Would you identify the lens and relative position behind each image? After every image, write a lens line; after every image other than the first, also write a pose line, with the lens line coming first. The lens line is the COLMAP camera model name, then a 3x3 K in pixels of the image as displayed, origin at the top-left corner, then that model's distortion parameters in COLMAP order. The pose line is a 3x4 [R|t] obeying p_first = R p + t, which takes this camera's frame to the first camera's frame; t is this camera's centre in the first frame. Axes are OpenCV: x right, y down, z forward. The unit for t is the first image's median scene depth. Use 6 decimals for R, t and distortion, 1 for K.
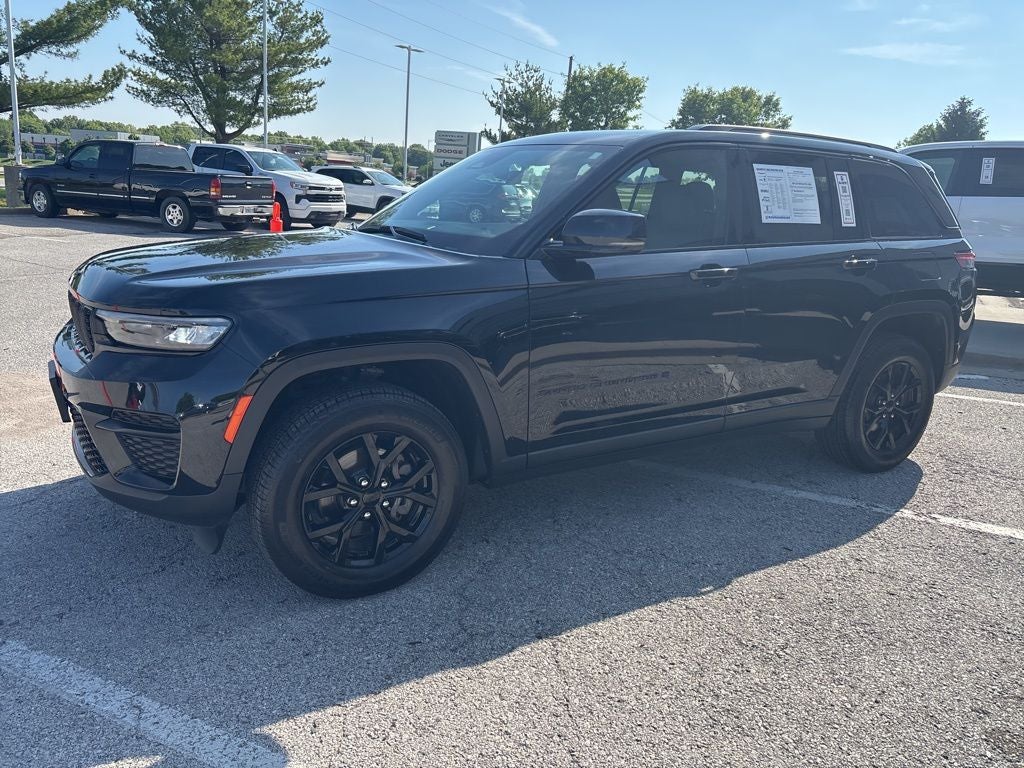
lens RADIAL K [[771.1, 0, 509.2], [0, 771.1, 379.4], [0, 0, 1]] dist [0.046334, -0.055174]
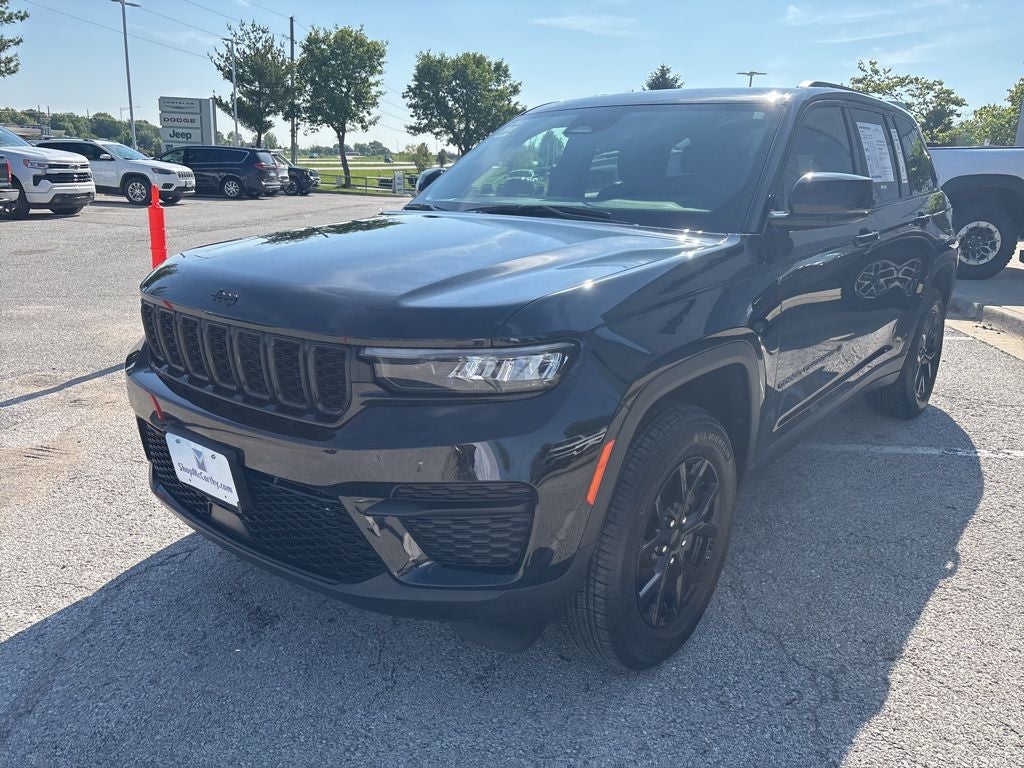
lens RADIAL K [[771.1, 0, 509.3], [0, 771.1, 379.4], [0, 0, 1]] dist [0.046334, -0.055174]
pose [[0.940246, -0.122161, 0.317828, -0.085581], [0.109861, 0.992345, 0.056413, -0.011777], [-0.322287, -0.018125, 0.946469, 0.041570]]
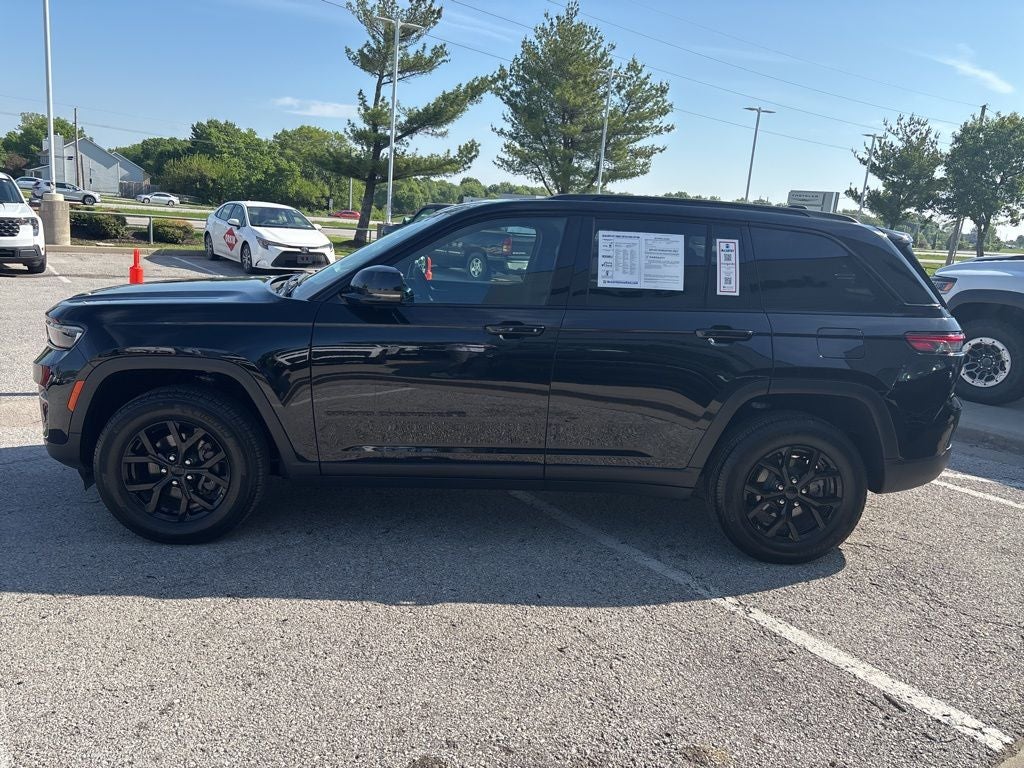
lens RADIAL K [[771.1, 0, 510.7], [0, 771.1, 386.0], [0, 0, 1]] dist [0.046334, -0.055174]
pose [[0.883677, 0.104231, -0.456346, 0.137065], [-0.133179, 0.990587, -0.031636, -0.003921], [0.448753, 0.088732, 0.889240, 0.006836]]
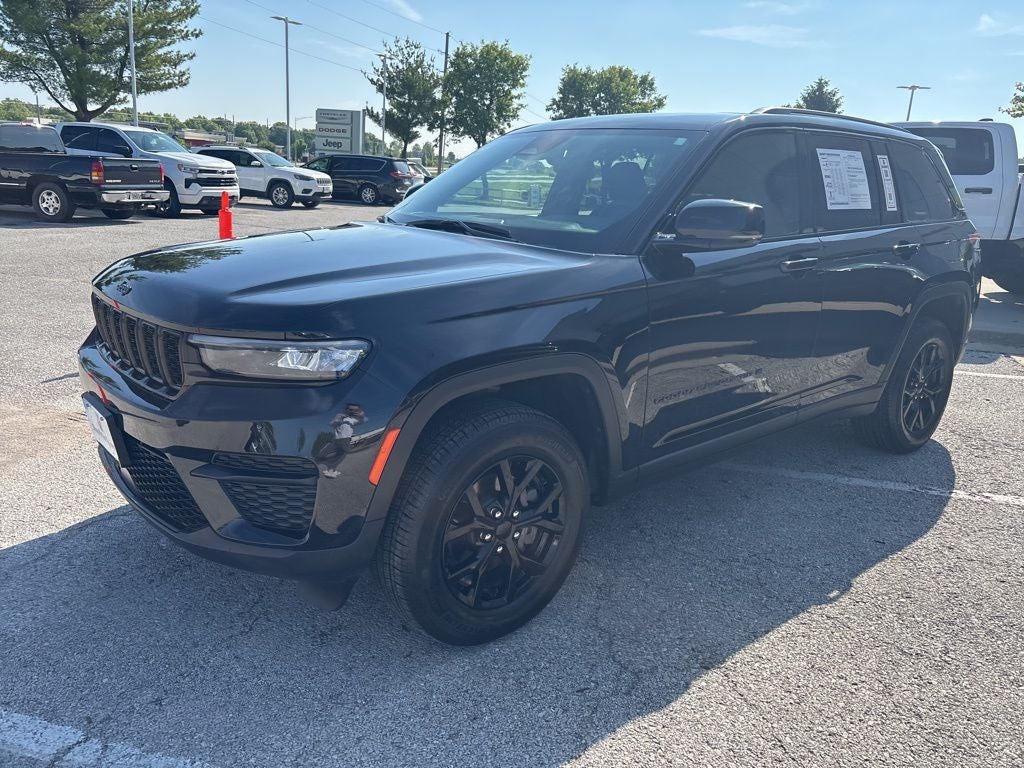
lens RADIAL K [[771.1, 0, 509.4], [0, 771.1, 384.7], [0, 0, 1]] dist [0.046334, -0.055174]
pose [[0.987365, -0.051186, 0.149965, -0.043623], [0.046450, 0.998310, 0.034916, -0.006723], [-0.151498, -0.027509, 0.988075, 0.017744]]
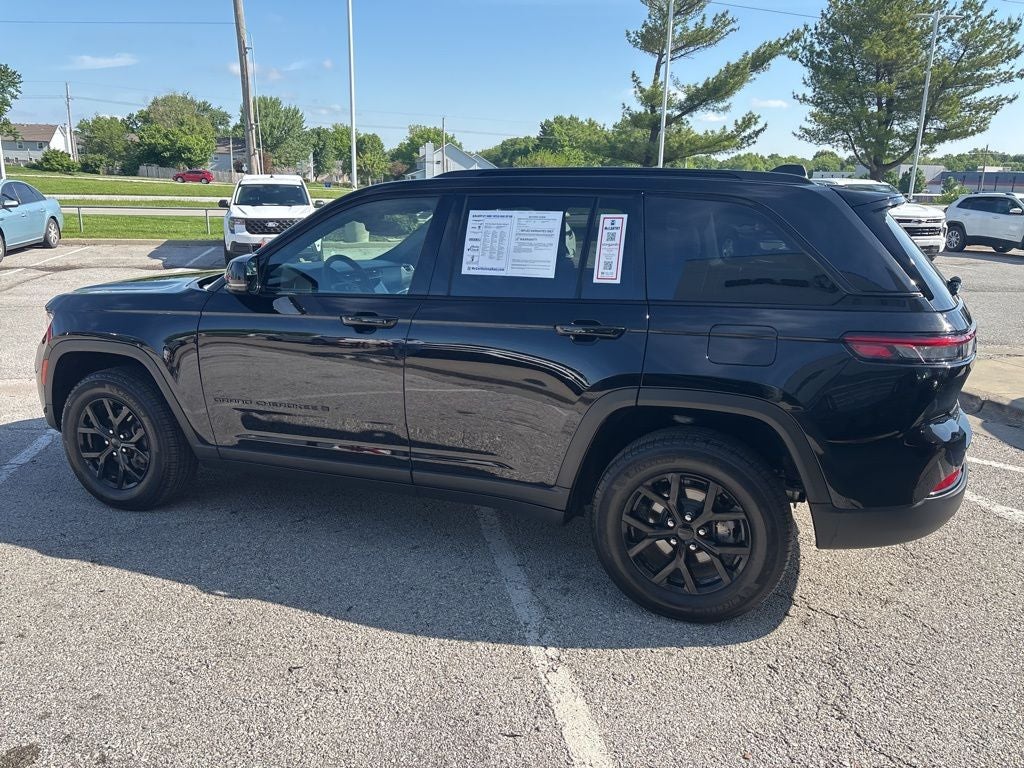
lens RADIAL K [[771.1, 0, 509.9], [0, 771.1, 381.6], [0, 0, 1]] dist [0.046334, -0.055174]
pose [[0.609917, 0.147068, -0.778699, 0.212139], [-0.174717, 0.983405, 0.048882, -0.025110], [0.772965, 0.106238, 0.625490, 0.093013]]
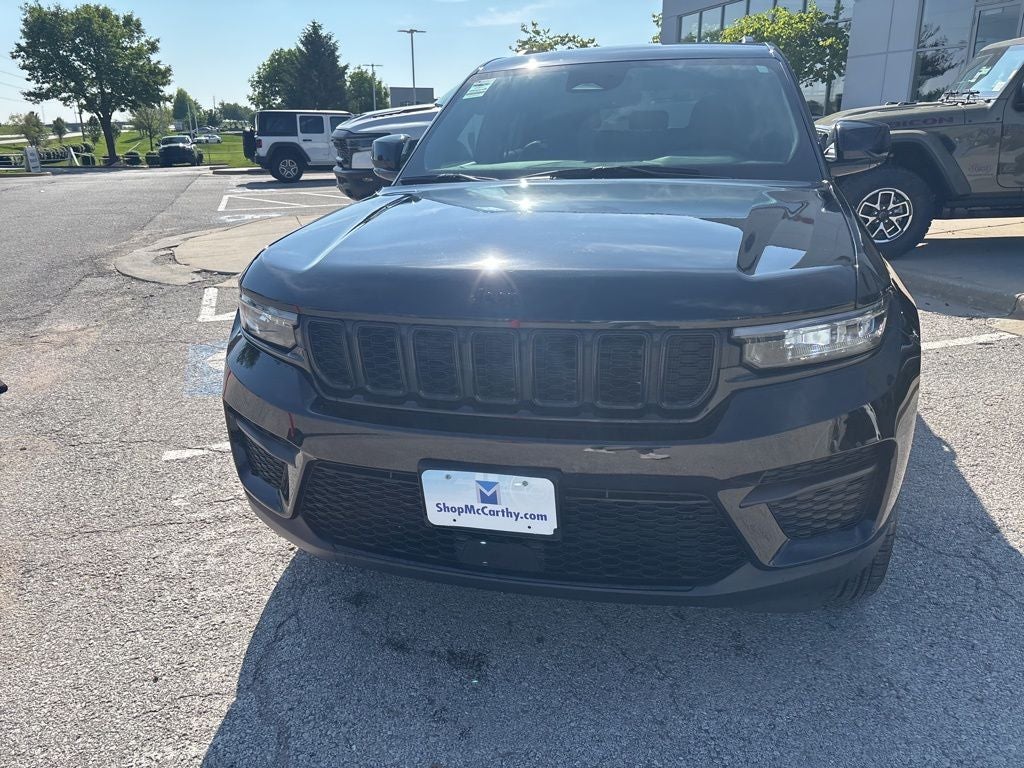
lens RADIAL K [[771.1, 0, 507.6], [0, 771.1, 384.6], [0, 0, 1]] dist [0.046334, -0.055174]
pose [[0.715539, -0.283991, 0.638242, -0.146811], [0.225245, 0.958634, 0.174028, -0.027049], [-0.661263, 0.019237, 0.749908, 0.088610]]
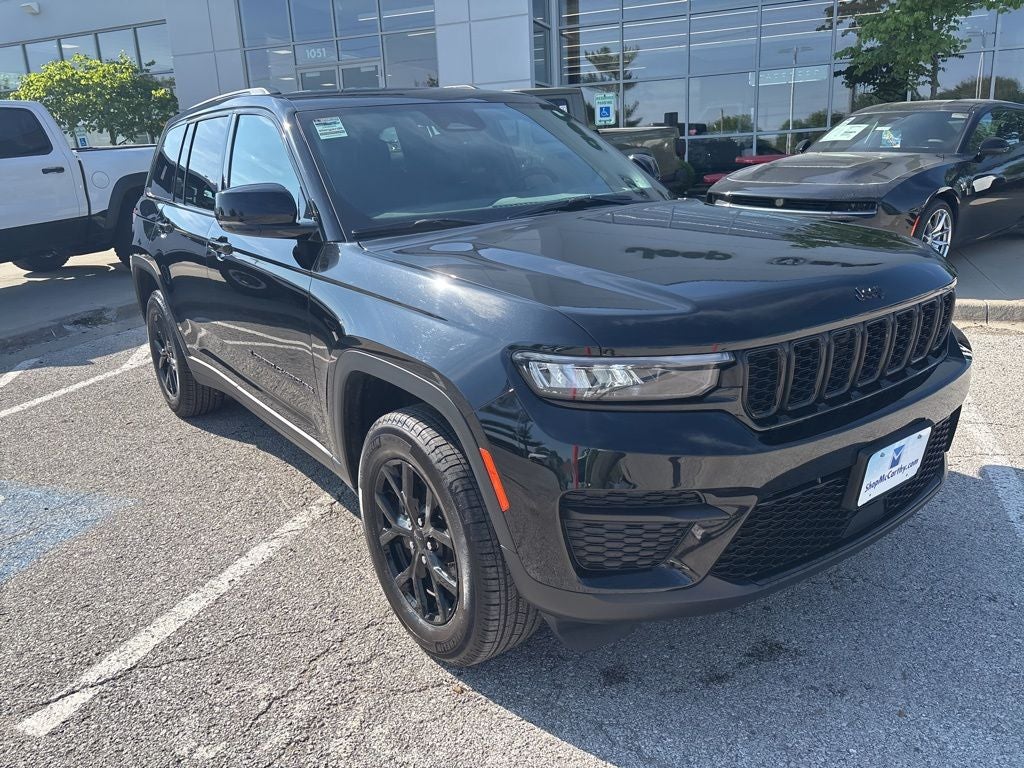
lens RADIAL K [[771.1, 0, 510.6], [0, 771.1, 383.2], [0, 0, 1]] dist [0.046334, -0.055174]
pose [[-0.094198, -0.331772, 0.938645, -0.192934], [0.281512, 0.895481, 0.344767, -0.066211], [-0.954923, 0.296716, 0.009045, 0.224504]]
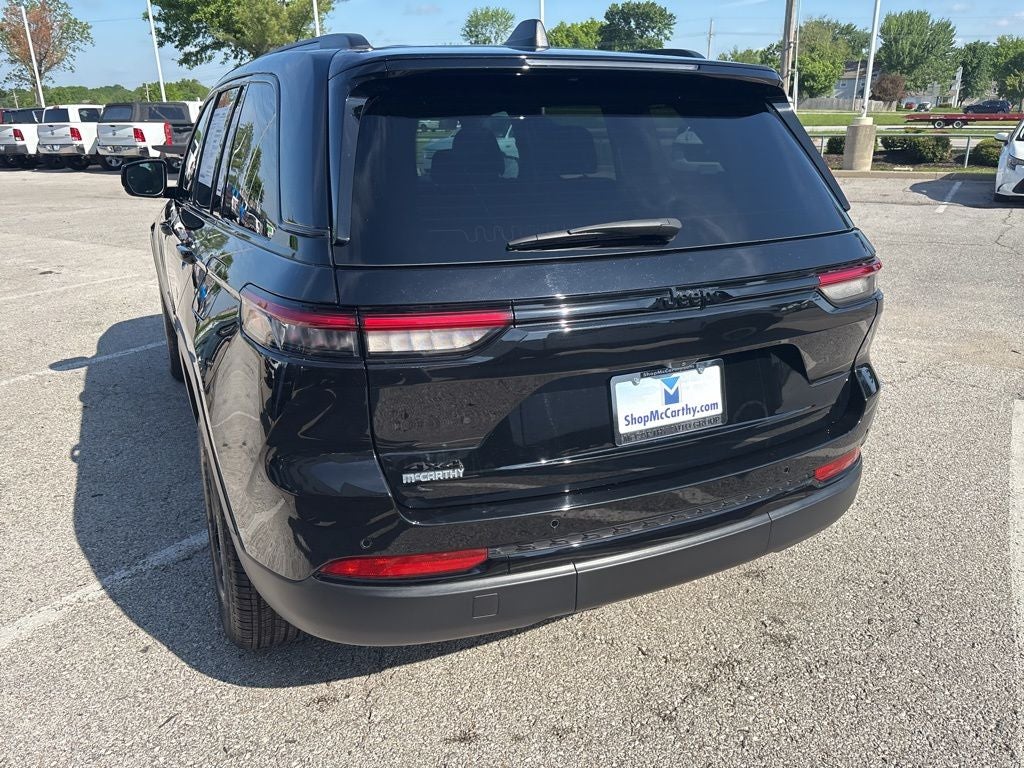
lens RADIAL K [[771.1, 0, 510.5], [0, 771.1, 387.9], [0, 0, 1]] dist [0.046334, -0.055174]
pose [[-0.093074, 0.276223, -0.956576, 0.224555], [-0.236515, 0.927113, 0.290728, -0.061667], [0.967160, 0.253304, -0.020959, 0.270888]]
